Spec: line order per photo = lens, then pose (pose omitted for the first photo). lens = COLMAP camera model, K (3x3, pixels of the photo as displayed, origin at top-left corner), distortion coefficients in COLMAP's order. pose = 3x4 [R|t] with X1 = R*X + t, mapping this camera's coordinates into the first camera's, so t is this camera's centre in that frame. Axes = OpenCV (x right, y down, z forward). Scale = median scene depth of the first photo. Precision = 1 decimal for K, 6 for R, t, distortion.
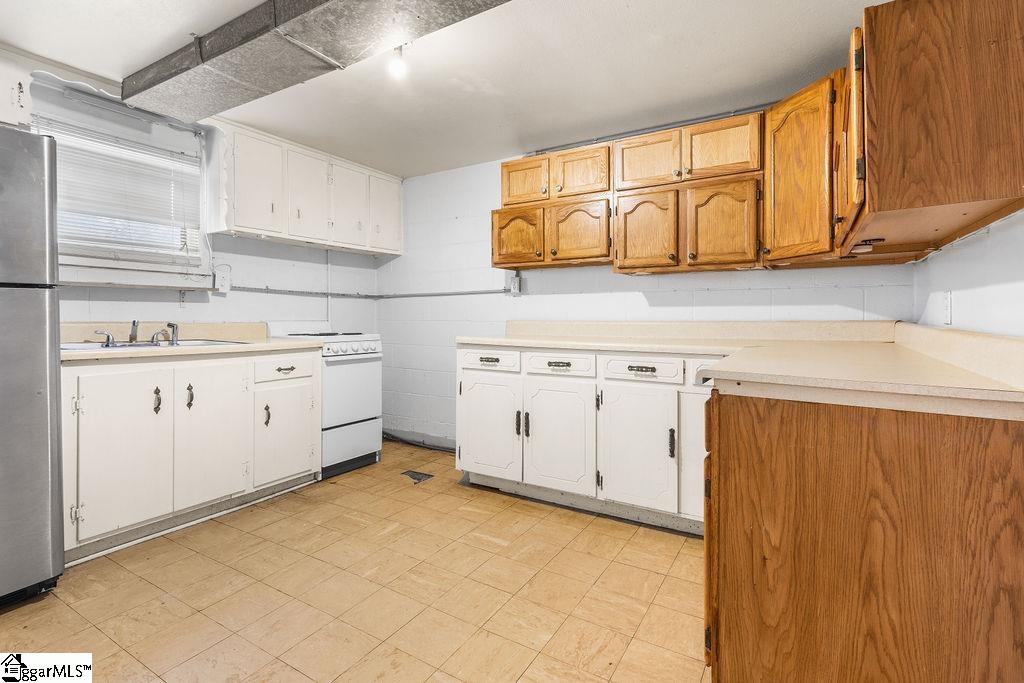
lens RADIAL K [[478.0, 0, 506.6], [0, 478.0, 322.4], [0, 0, 1]] dist [0.010790, -0.001704]
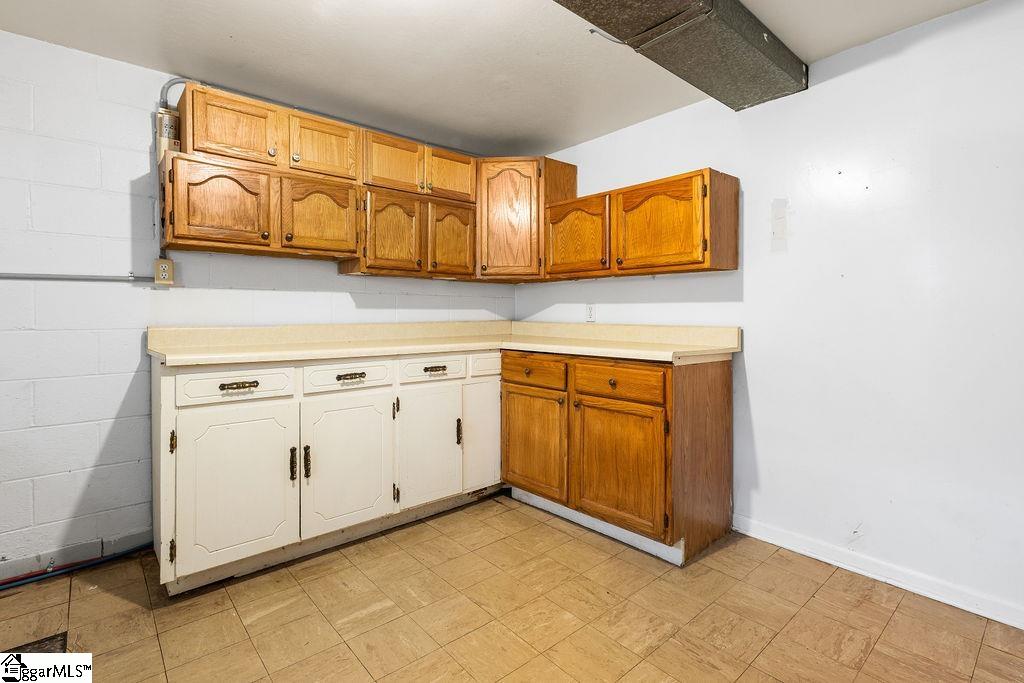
lens RADIAL K [[478.0, 0, 501.1], [0, 478.0, 319.3], [0, 0, 1]] dist [0.010790, -0.001704]
pose [[0.323893, -0.010817, 0.946032, -0.584300], [0.013540, 0.999885, 0.006797, -0.014682], [-0.945997, 0.010608, 0.324002, 0.463329]]
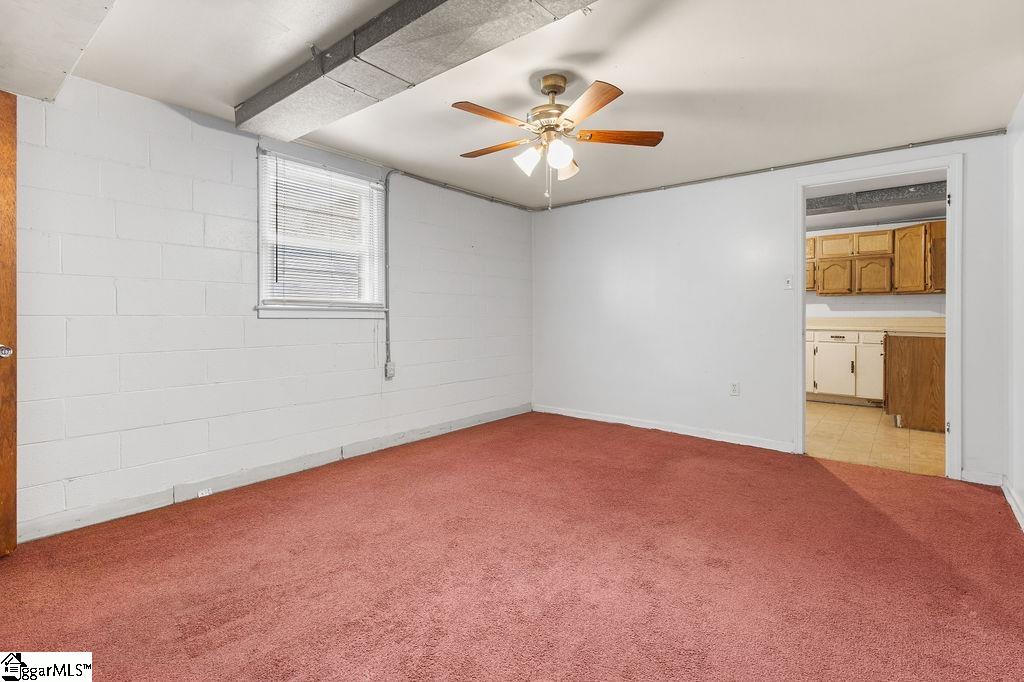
lens RADIAL K [[478.0, 0, 506.8], [0, 478.0, 325.1], [0, 0, 1]] dist [0.010790, -0.001704]
pose [[0.990897, 0.004100, -0.134559, -0.927641], [-0.003613, 0.999986, 0.003857, 0.029745], [0.134573, -0.003336, 0.990898, -1.441073]]
